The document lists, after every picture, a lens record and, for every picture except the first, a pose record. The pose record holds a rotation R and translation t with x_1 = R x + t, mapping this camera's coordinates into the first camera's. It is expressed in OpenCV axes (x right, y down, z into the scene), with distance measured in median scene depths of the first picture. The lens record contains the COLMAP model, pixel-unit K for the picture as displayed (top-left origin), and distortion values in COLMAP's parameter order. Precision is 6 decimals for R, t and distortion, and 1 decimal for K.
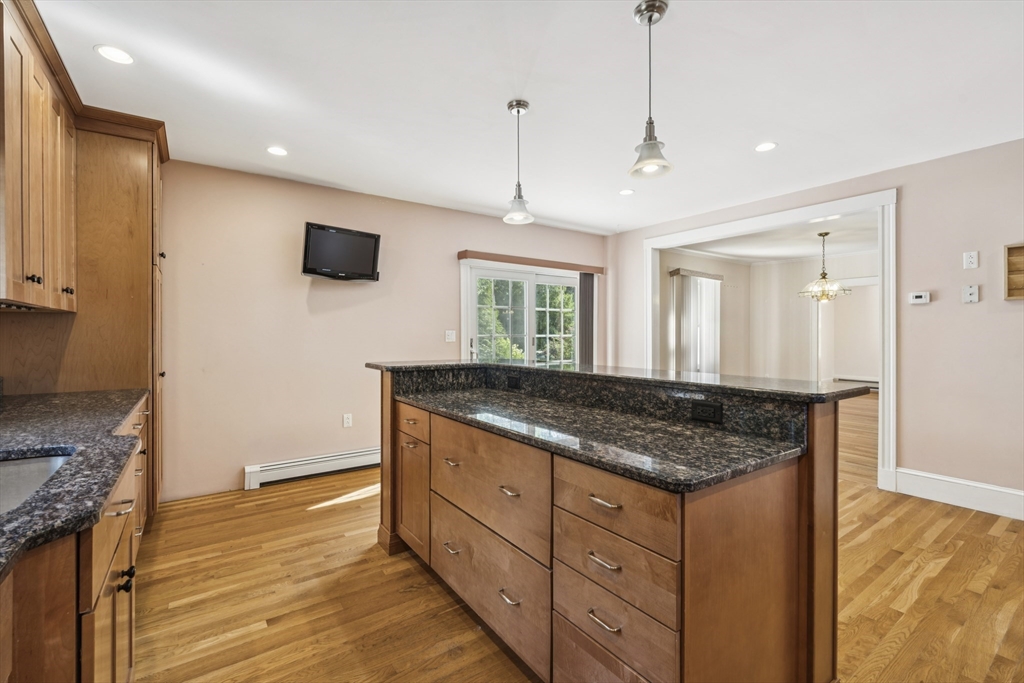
lens RADIAL K [[455.1, 0, 512.0], [0, 455.1, 341.5], [0, 0, 1]] dist [-0.000958, -0.000307]
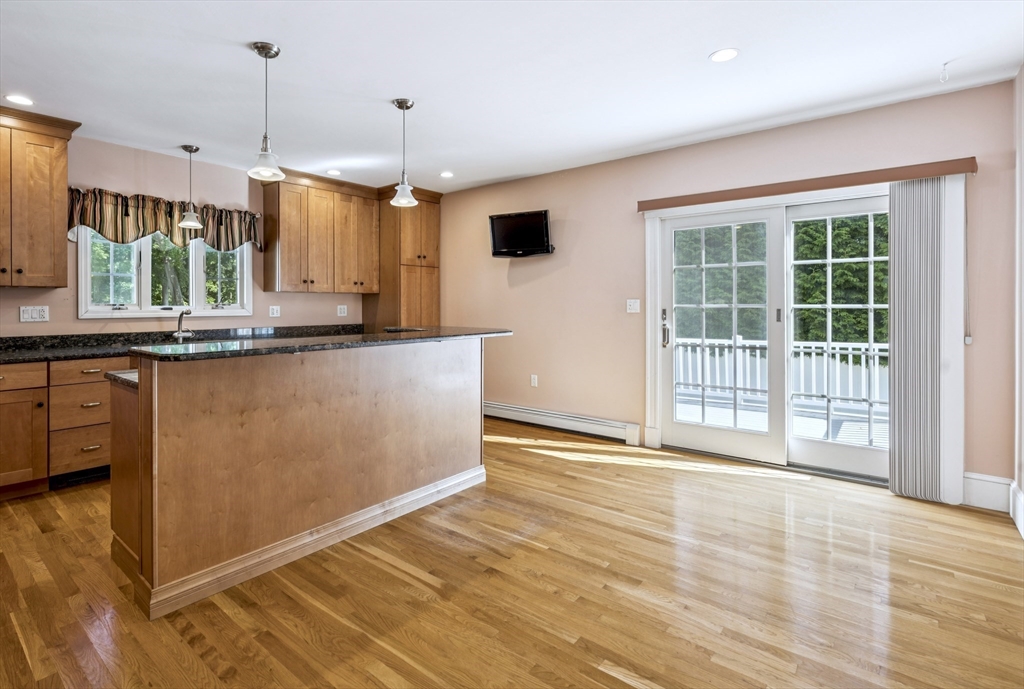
lens RADIAL K [[501.9, 0, 477.6], [0, 501.9, 305.4], [0, 0, 1]] dist [-0.003157, -0.000173]
pose [[0.251644, 0.001801, -0.967818, 0.689823], [-0.008877, 0.999960, -0.000447, -0.009206], [0.967779, 0.008704, 0.251650, 0.477501]]
